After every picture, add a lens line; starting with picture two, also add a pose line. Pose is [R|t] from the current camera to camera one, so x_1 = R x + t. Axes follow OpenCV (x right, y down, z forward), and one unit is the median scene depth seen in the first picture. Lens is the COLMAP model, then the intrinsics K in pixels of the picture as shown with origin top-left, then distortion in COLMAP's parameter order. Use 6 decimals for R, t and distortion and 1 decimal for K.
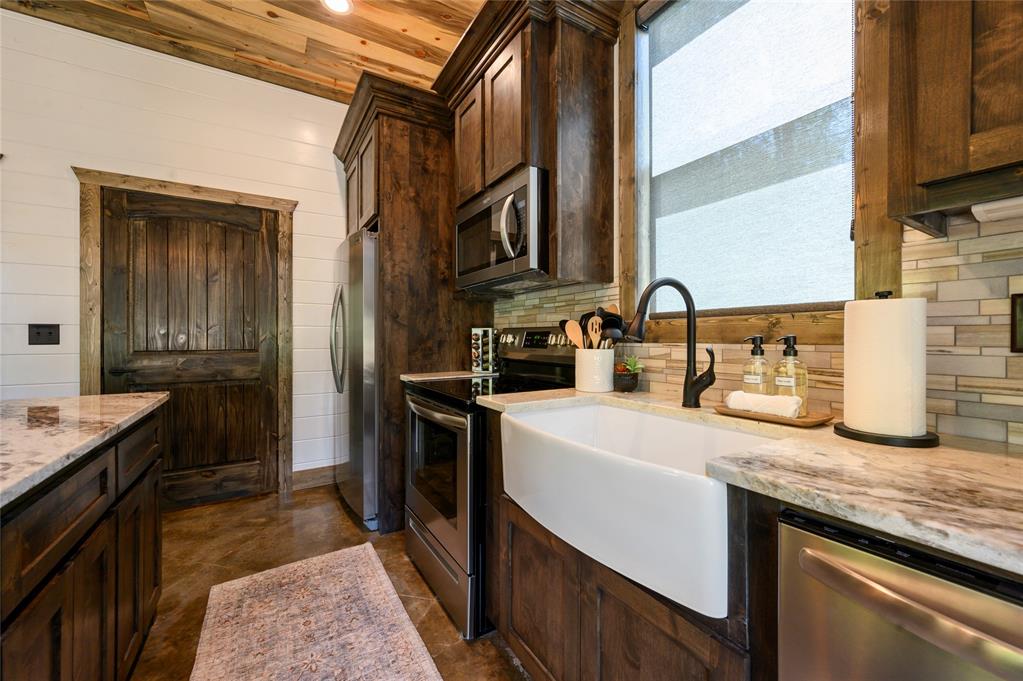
lens RADIAL K [[398.2, 0, 508.1], [0, 398.2, 333.4], [0, 0, 1]] dist [-0.003546, 0.000828]
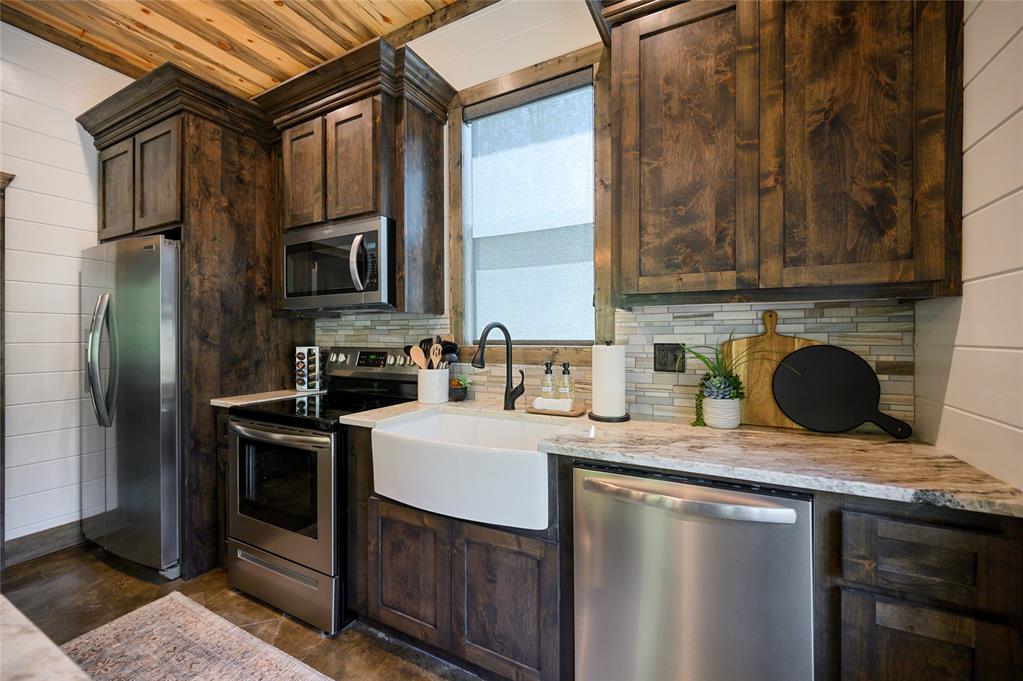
lens RADIAL K [[398.2, 0, 499.7], [0, 398.2, 328.0], [0, 0, 1]] dist [-0.003546, 0.000828]
pose [[0.870827, 0.007564, 0.491531, -0.200027], [0.001706, 0.999829, -0.018409, -0.060276], [-0.491586, 0.016869, 0.870666, -0.180997]]
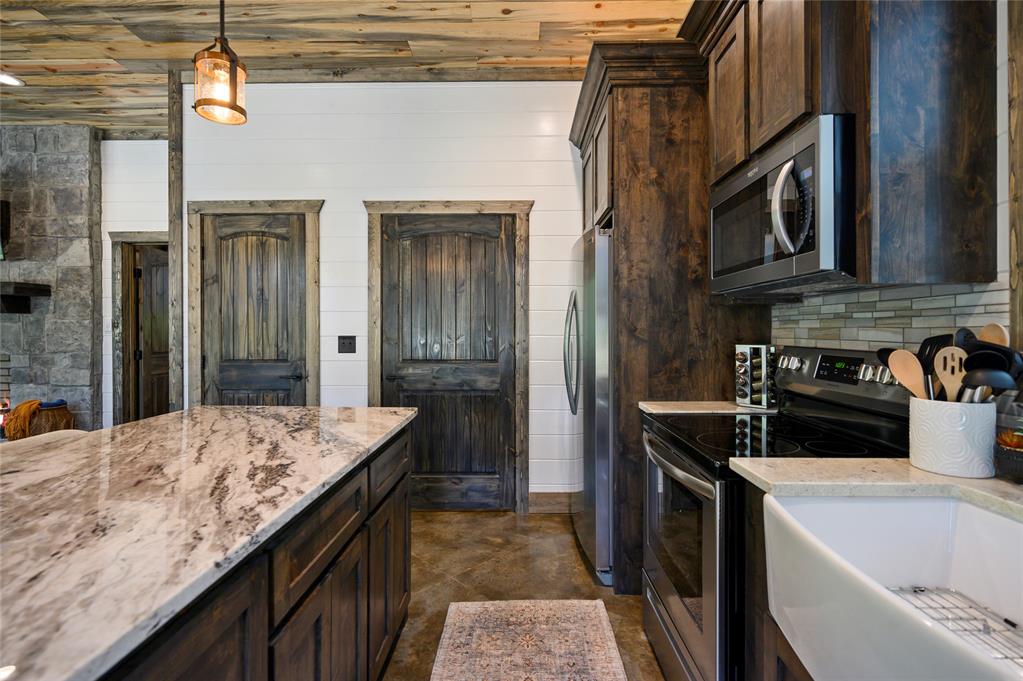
lens RADIAL K [[477.3, 0, 515.4], [0, 477.3, 329.4], [0, 0, 1]] dist [-0.004142, 0.001429]
pose [[0.851482, -0.003199, -0.524374, 0.034976], [0.003047, 0.999995, -0.001153, -0.060353], [0.524375, -0.000616, 0.851487, 0.056873]]
